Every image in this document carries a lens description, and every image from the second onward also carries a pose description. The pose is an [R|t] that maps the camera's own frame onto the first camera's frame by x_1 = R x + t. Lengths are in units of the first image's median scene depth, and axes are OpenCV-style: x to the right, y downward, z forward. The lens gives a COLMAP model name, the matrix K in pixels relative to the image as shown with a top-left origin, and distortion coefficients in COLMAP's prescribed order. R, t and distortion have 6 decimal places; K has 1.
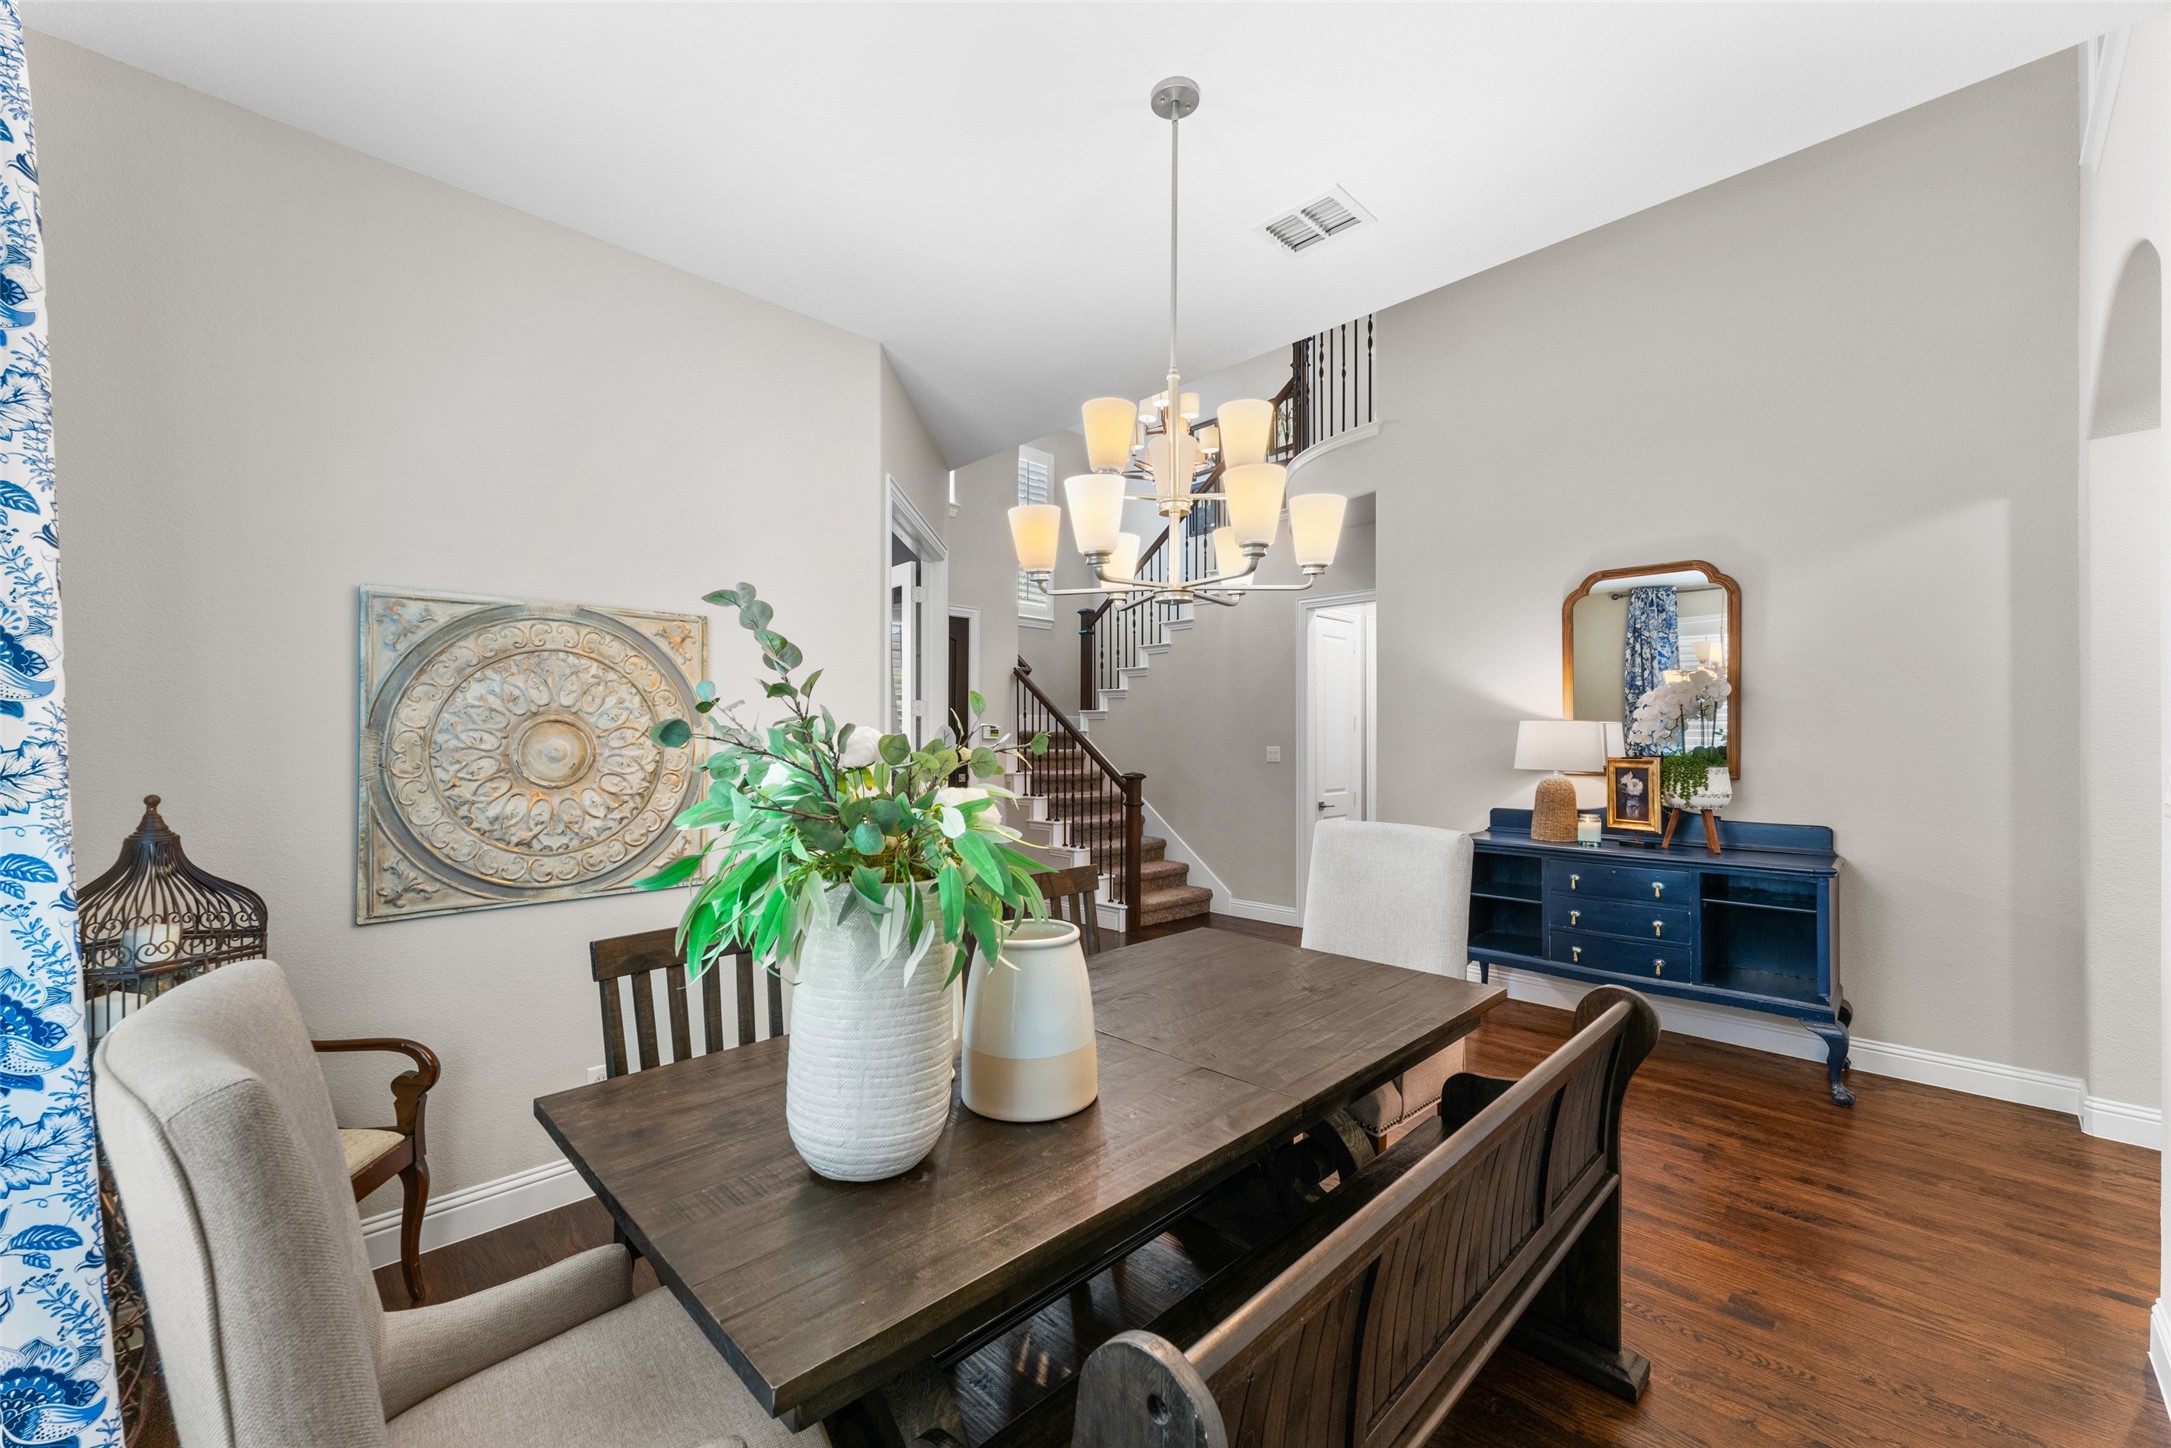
lens RADIAL K [[869.8, 0, 1079.4], [0, 869.8, 715.7], [0, 0, 1]] dist [-0.000536, -0.000197]
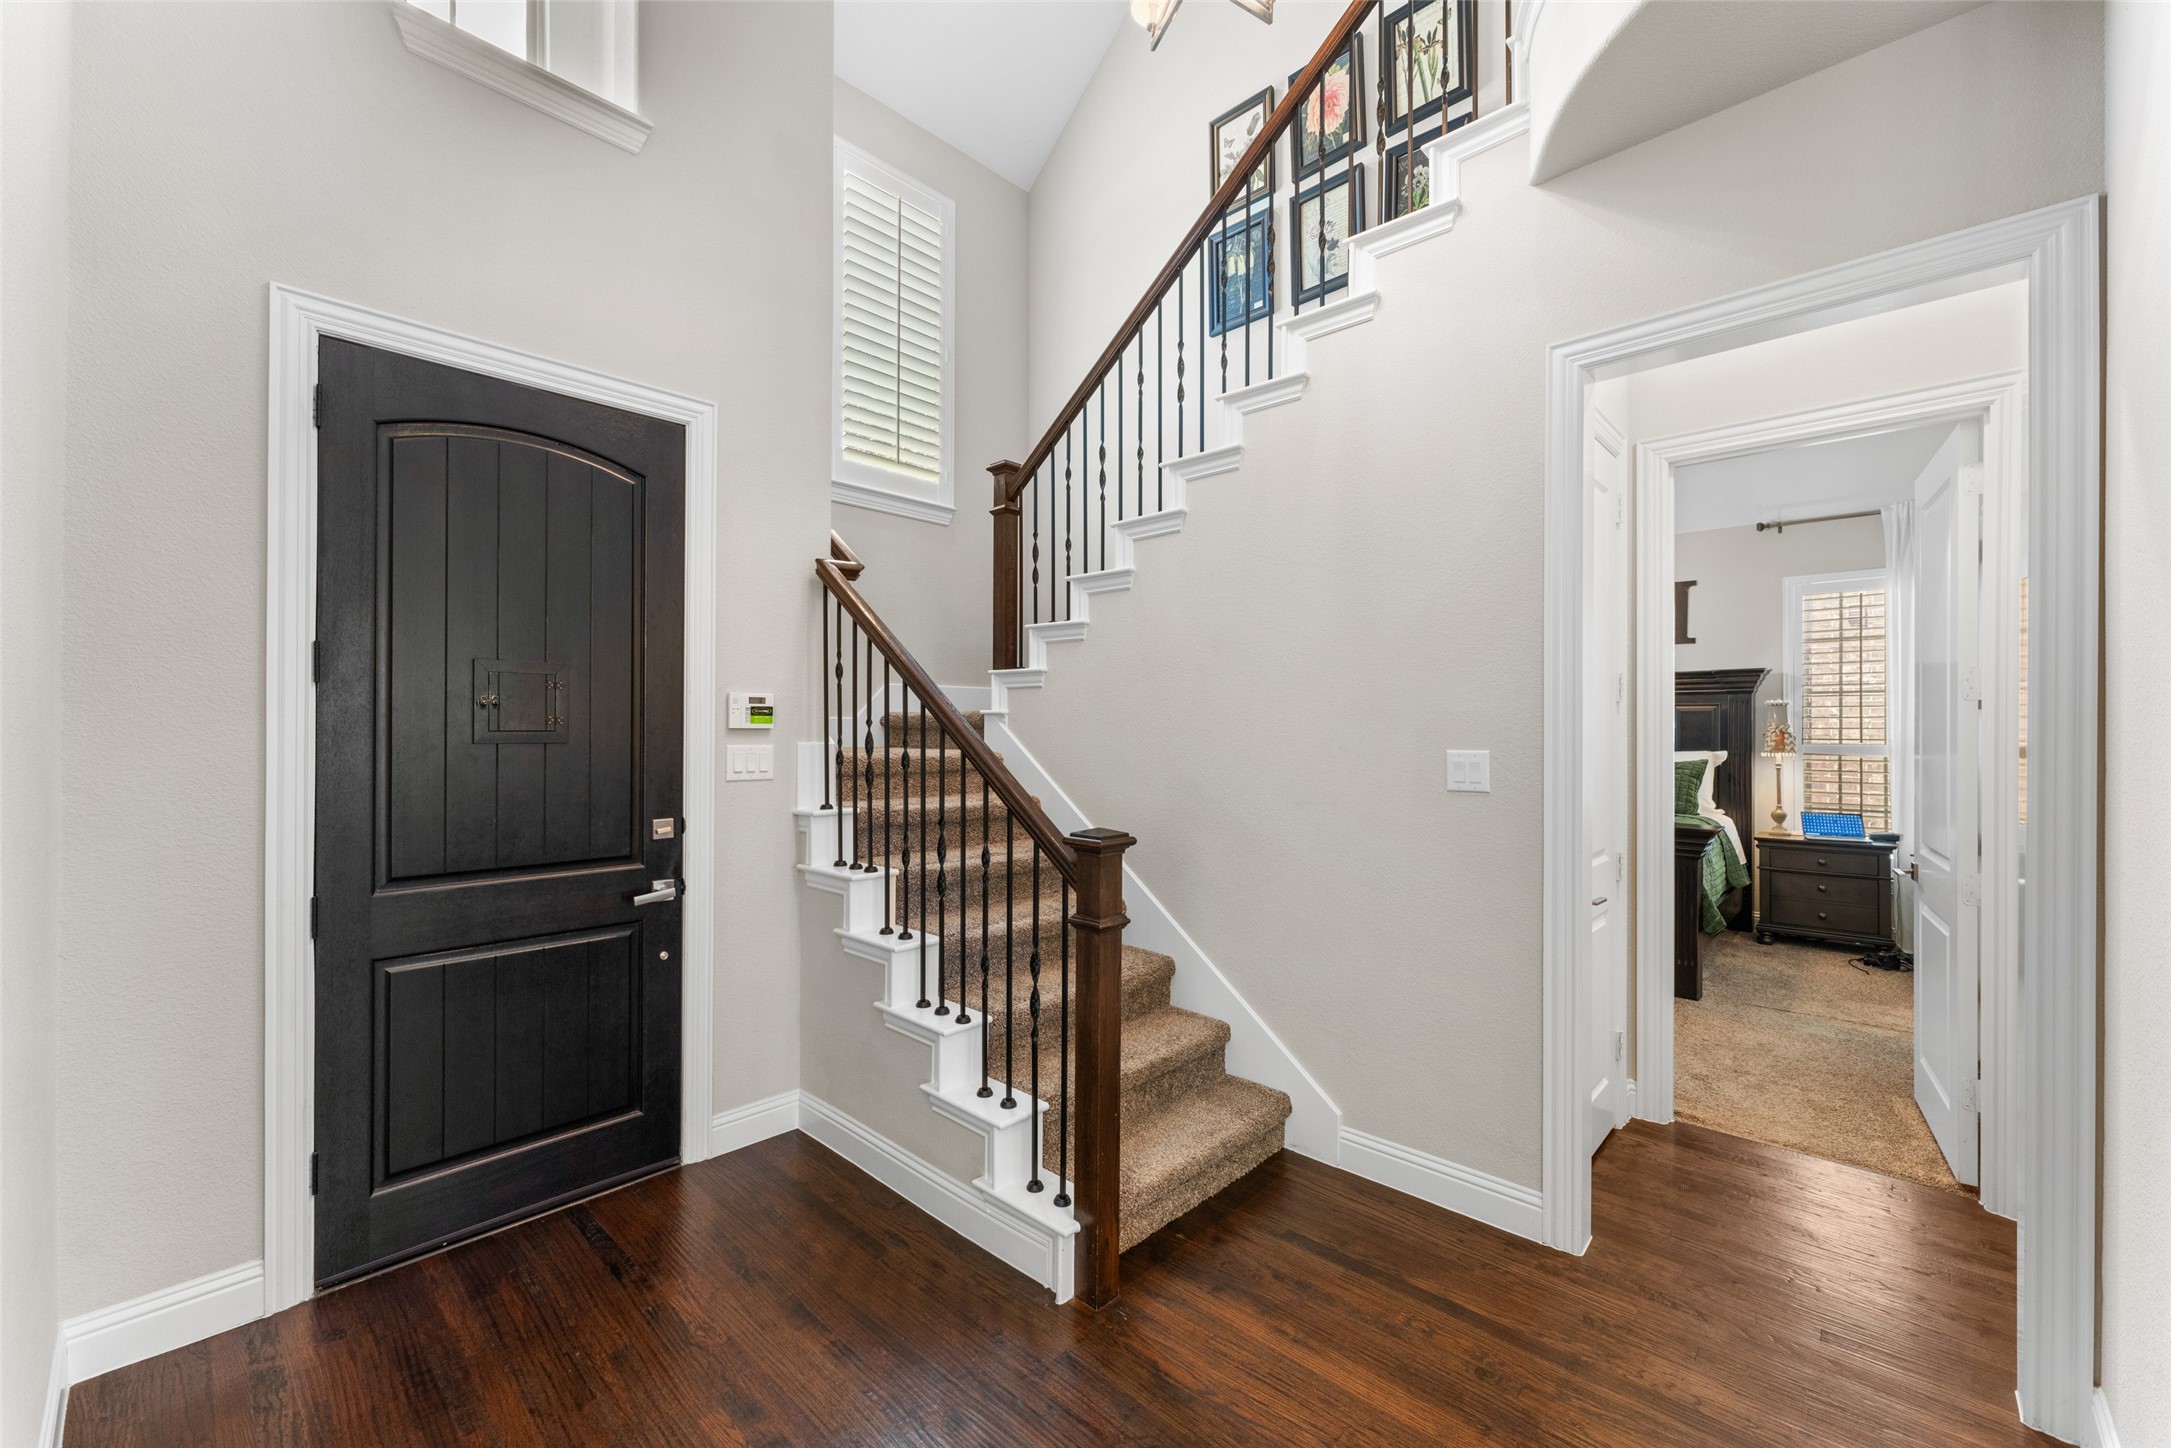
lens RADIAL K [[869.8, 0, 1079.4], [0, 869.8, 715.7], [0, 0, 1]] dist [-0.000536, -0.000197]
pose [[0.999510, -0.000453, 0.031292, 0.039602], [0.000039, 0.999913, 0.013216, 0.014987], [-0.031295, -0.013208, 0.999423, 0.586088]]
